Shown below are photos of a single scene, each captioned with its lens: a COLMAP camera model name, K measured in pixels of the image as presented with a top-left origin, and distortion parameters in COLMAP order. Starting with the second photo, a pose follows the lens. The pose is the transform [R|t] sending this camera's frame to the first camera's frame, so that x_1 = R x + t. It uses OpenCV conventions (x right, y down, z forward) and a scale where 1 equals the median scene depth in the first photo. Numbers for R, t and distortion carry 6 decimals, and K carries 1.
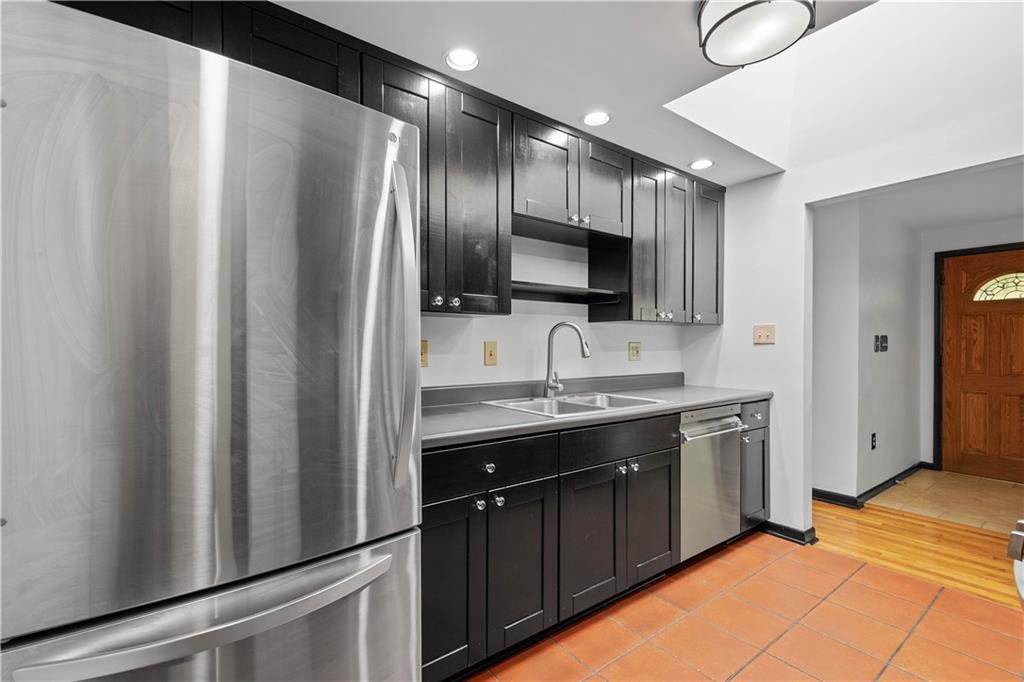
lens RADIAL K [[446.9, 0, 516.8], [0, 446.9, 344.4], [0, 0, 1]] dist [0.008774, -0.000373]
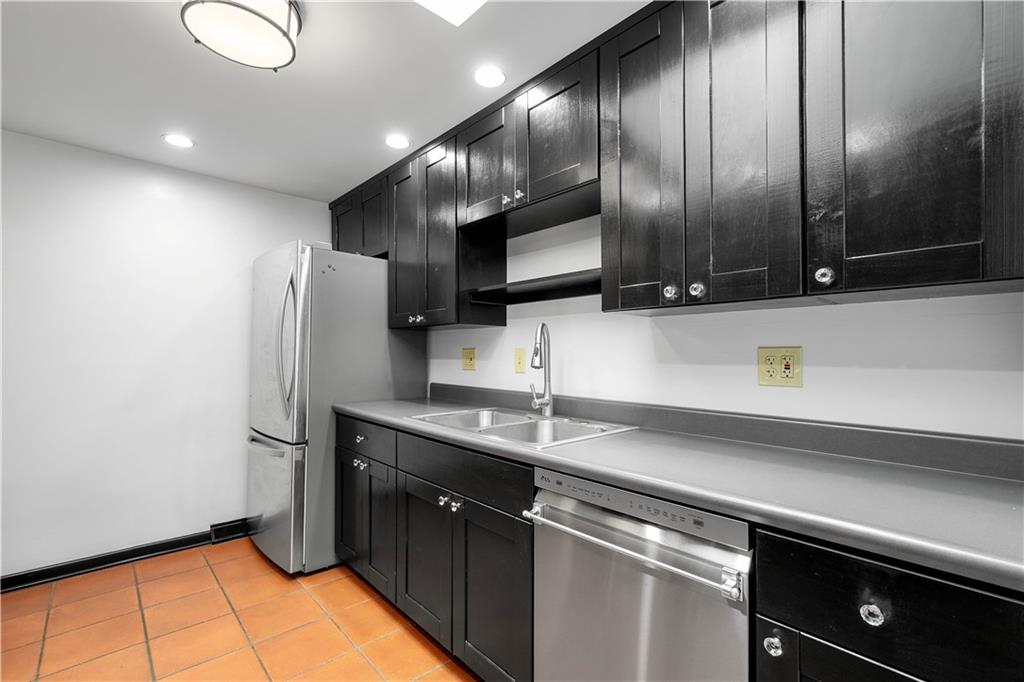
lens RADIAL K [[446.9, 0, 516.8], [0, 446.9, 344.4], [0, 0, 1]] dist [0.008774, -0.000373]
pose [[0.105008, 0.005385, -0.994457, 0.828903], [0.026105, 0.999626, 0.008169, -0.021563], [0.994129, -0.026818, 0.104828, 0.807380]]
